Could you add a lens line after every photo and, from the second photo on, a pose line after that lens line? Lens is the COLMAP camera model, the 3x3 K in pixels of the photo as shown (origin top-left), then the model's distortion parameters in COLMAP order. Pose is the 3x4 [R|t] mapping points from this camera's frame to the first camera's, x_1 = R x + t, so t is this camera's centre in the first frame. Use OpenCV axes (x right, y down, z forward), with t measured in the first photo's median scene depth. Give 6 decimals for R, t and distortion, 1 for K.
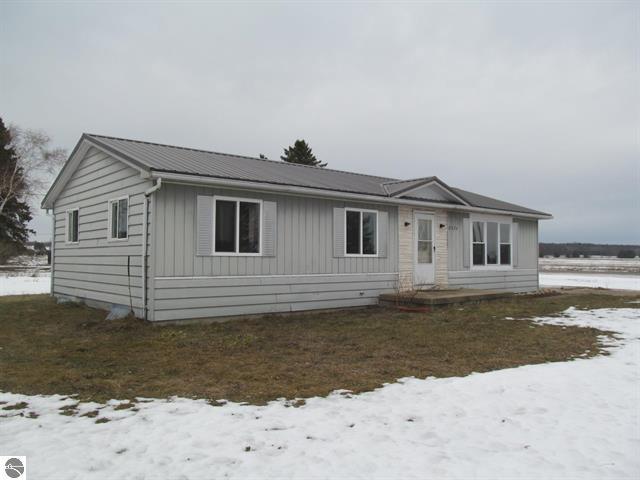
lens RADIAL K [[533.9, 0, 313.1], [0, 533.9, 238.2], [0, 0, 1]] dist [-0.058468, 0.007896]
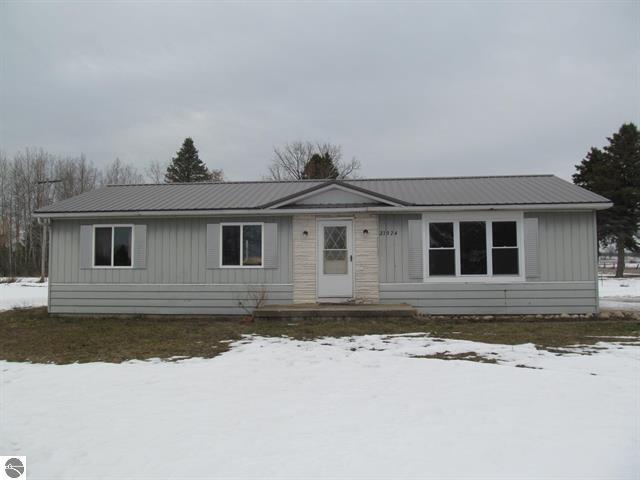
lens RADIAL K [[533.9, 0, 309.2], [0, 533.9, 226.7], [0, 0, 1]] dist [-0.058468, 0.007896]
pose [[0.697553, -0.064233, -0.713648, 0.890436], [0.035433, 0.997848, -0.055179, 0.015243], [0.715656, 0.013204, 0.698328, 0.338901]]
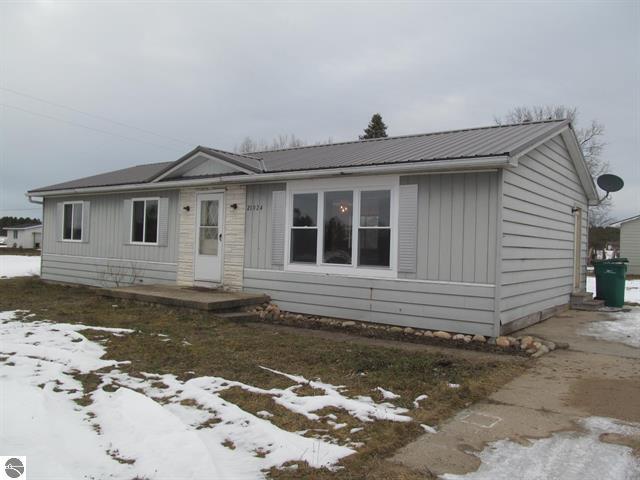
lens RADIAL K [[533.9, 0, 320.4], [0, 533.9, 237.2], [0, 0, 1]] dist [-0.058468, 0.007896]
pose [[0.233552, -0.010215, -0.972291, 1.091138], [0.007472, 0.999934, -0.008711, 0.030053], [0.972316, -0.005231, 0.233612, 1.032045]]
